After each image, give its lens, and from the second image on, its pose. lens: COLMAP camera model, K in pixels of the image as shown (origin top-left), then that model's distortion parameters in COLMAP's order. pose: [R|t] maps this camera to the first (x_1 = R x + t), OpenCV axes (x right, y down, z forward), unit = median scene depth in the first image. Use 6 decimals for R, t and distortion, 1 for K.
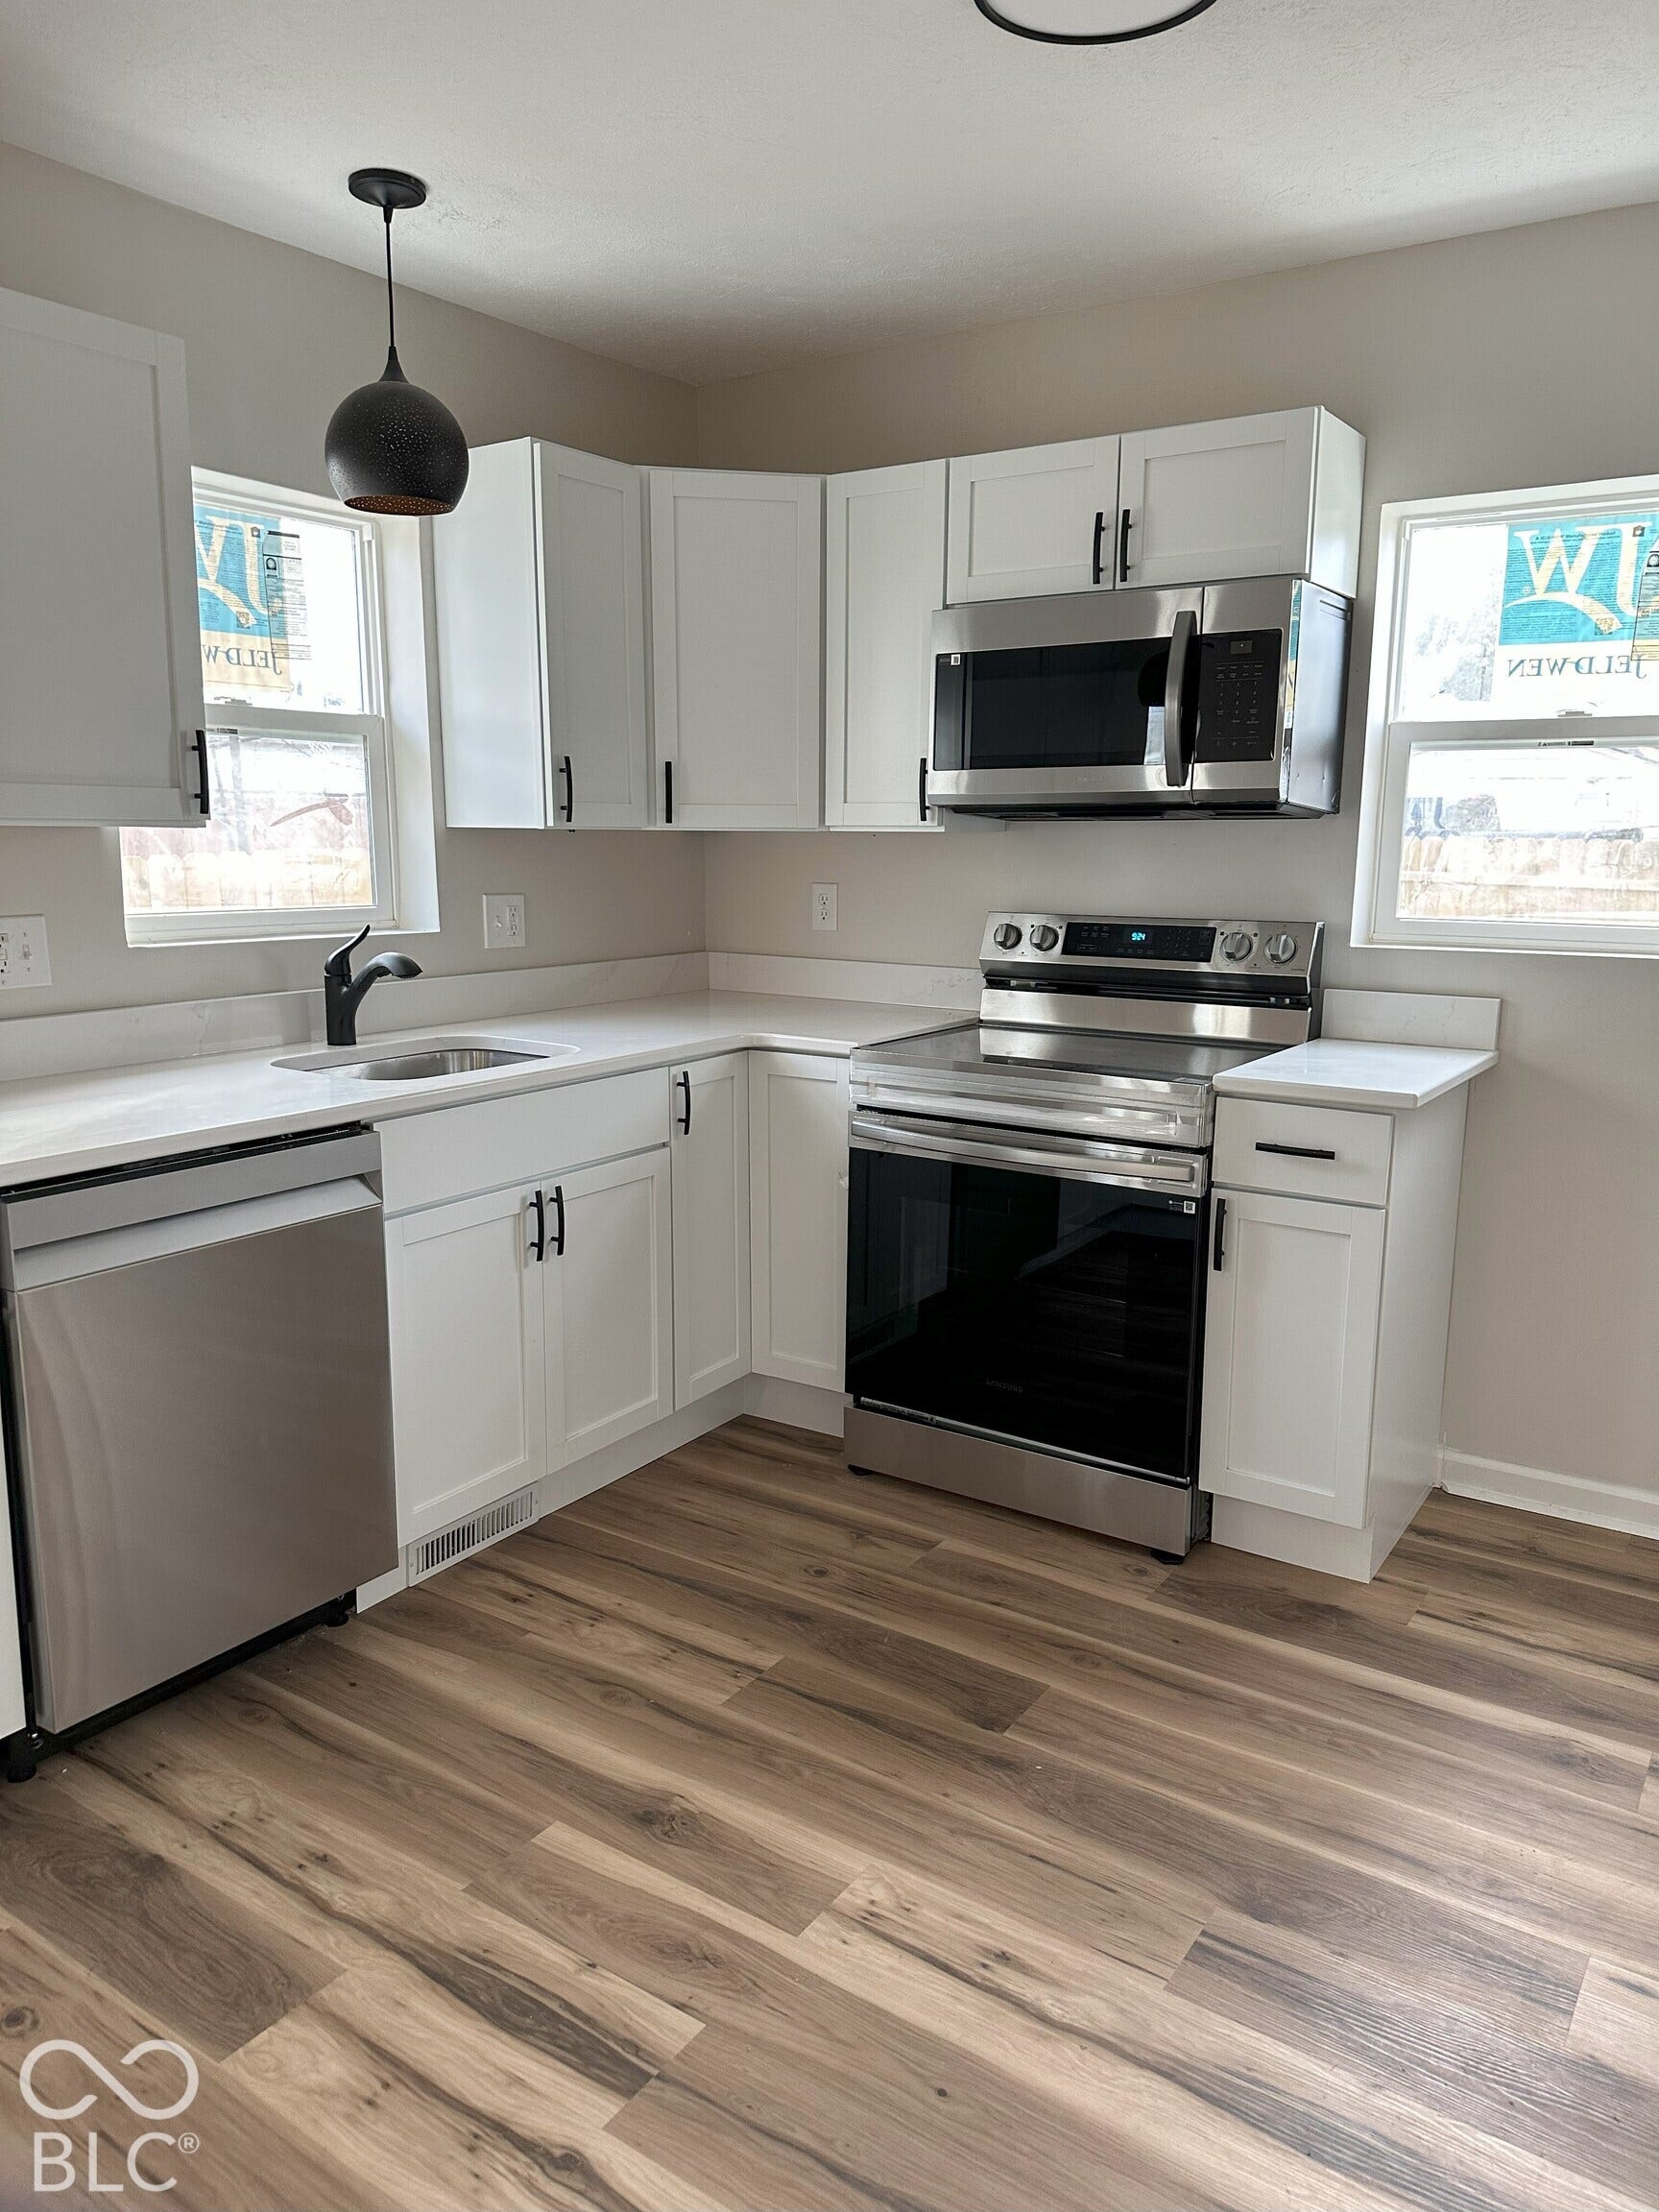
lens RADIAL K [[1547.6, 0, 818.9], [0, 1547.6, 1129.1], [0, 0, 1]] dist [0.036893, -0.042638]
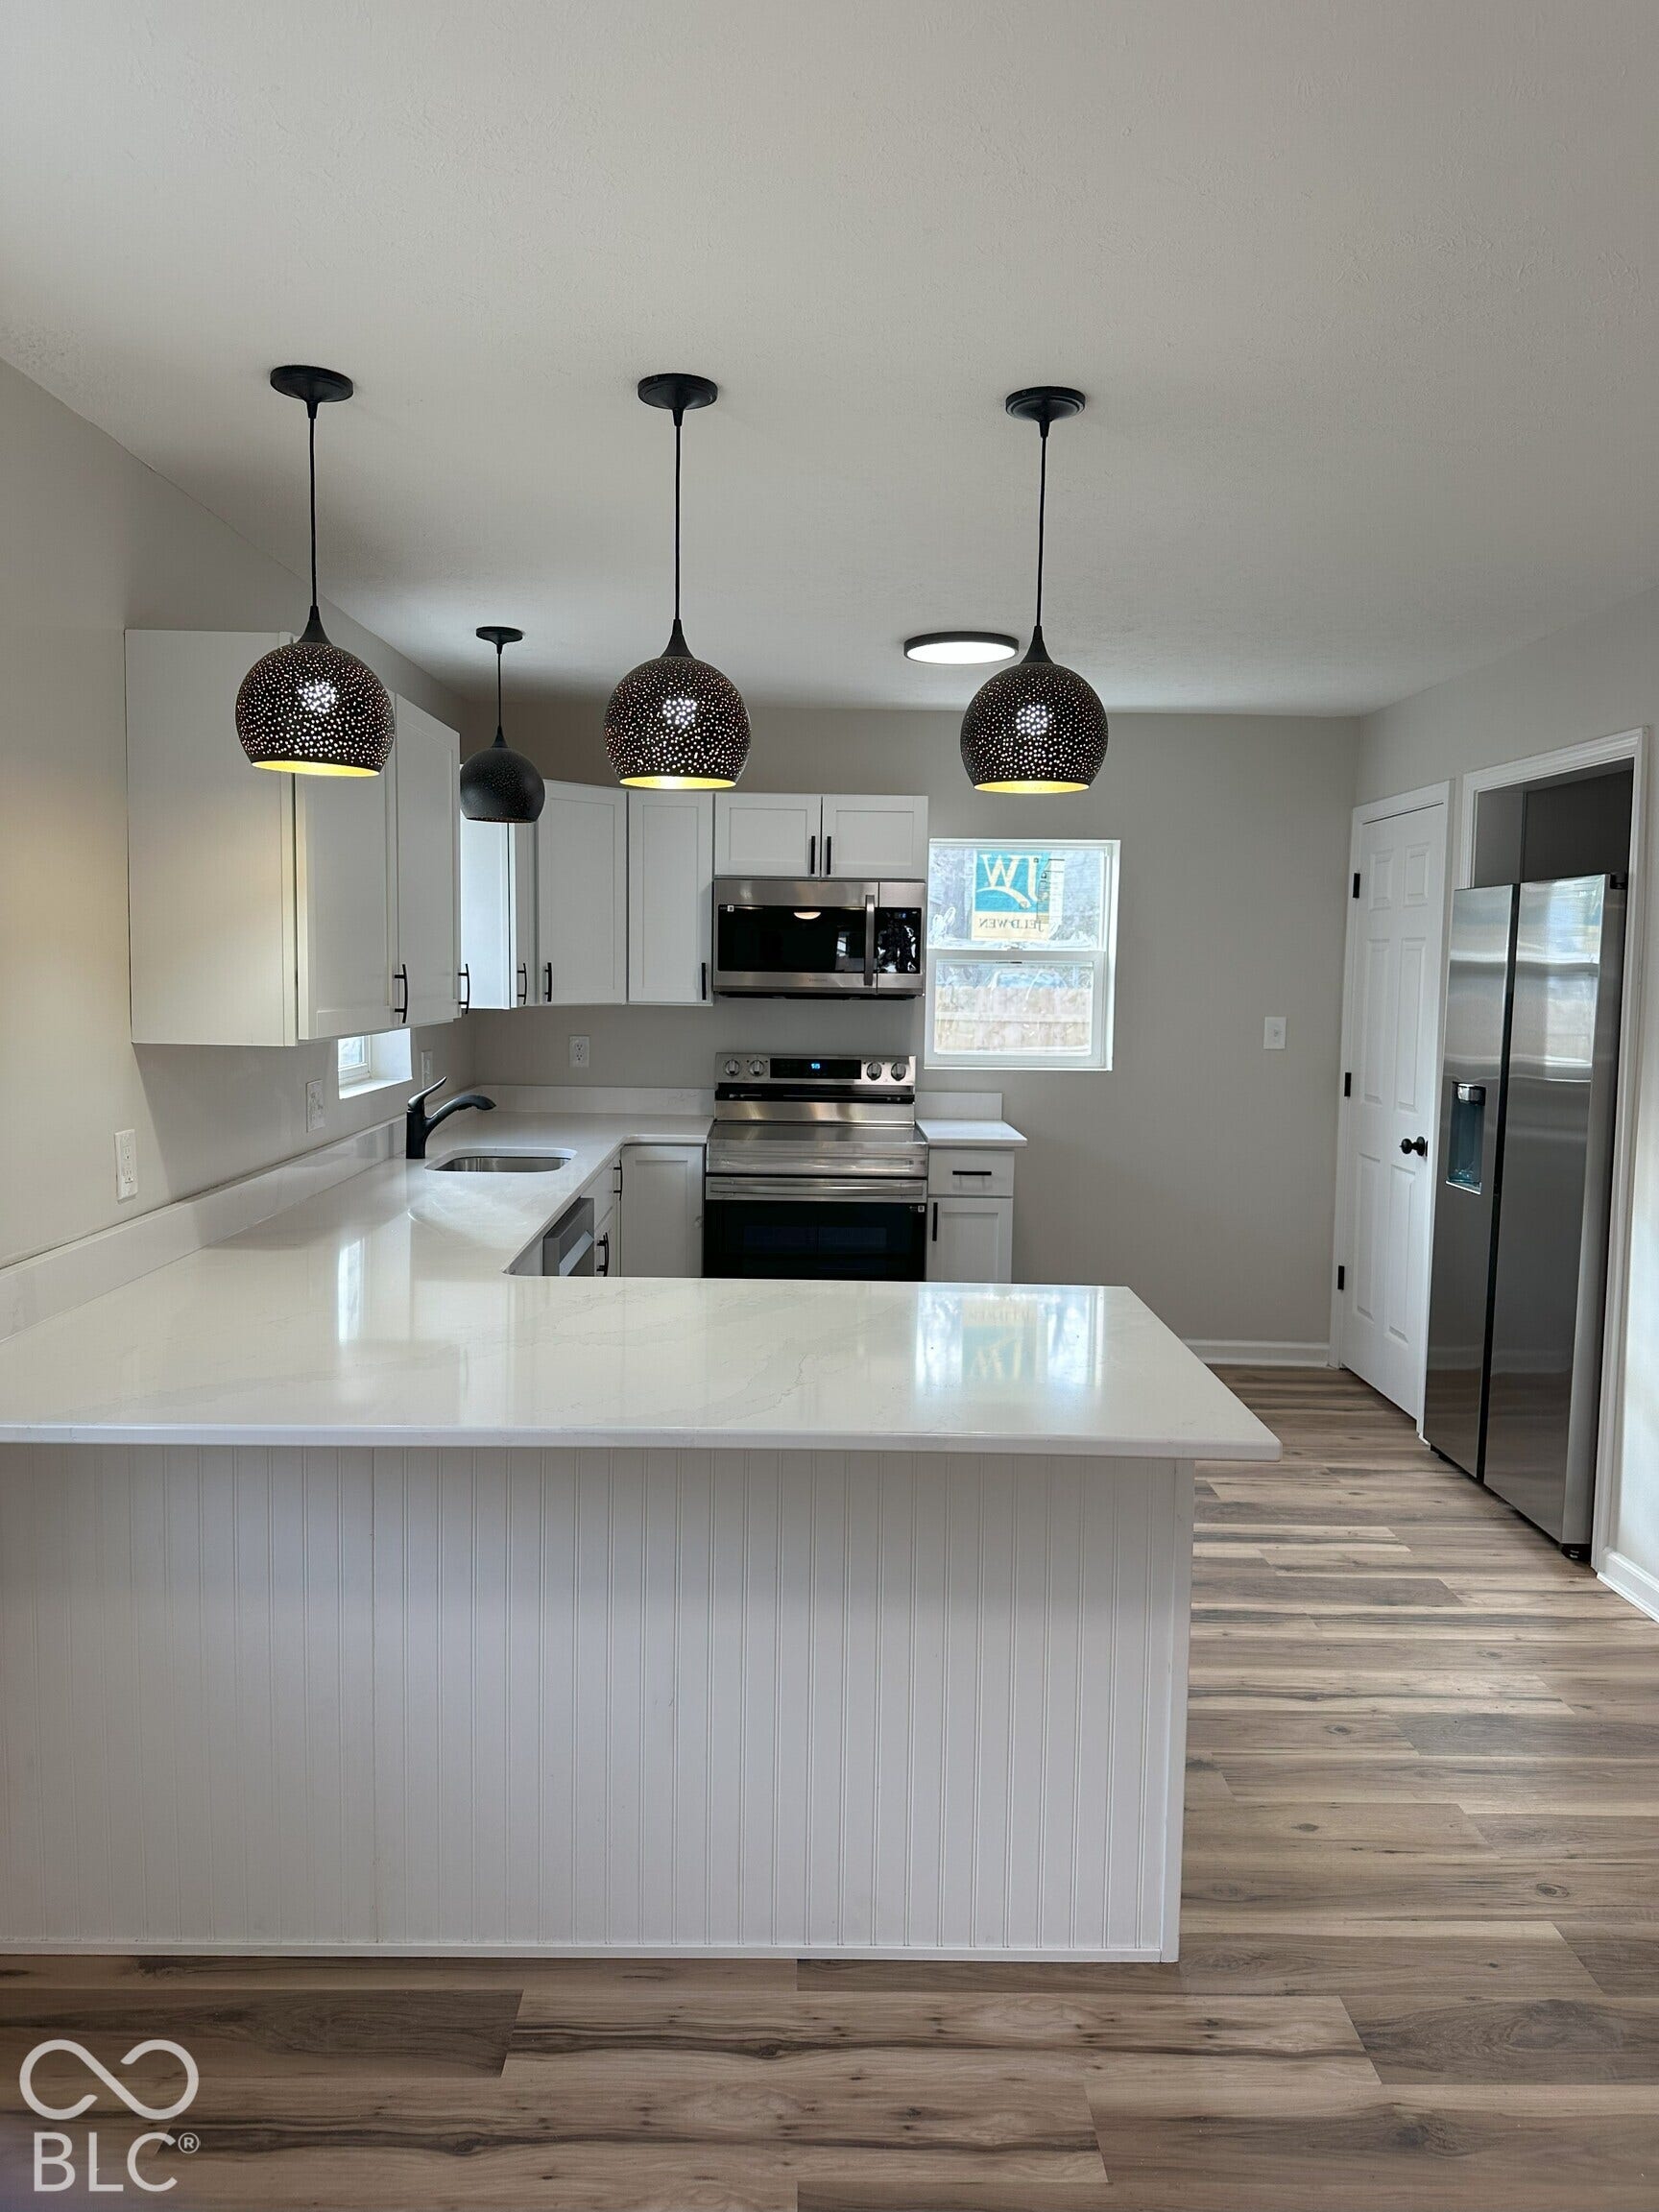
lens RADIAL K [[1547.6, 0, 831.9], [0, 1547.6, 1096.6], [0, 0, 1]] dist [0.036893, -0.042638]
pose [[0.813878, -0.042027, 0.579514, -0.837702], [0.095576, 0.993478, -0.062180, 0.019204], [-0.573121, 0.105994, 0.812587, -0.432467]]
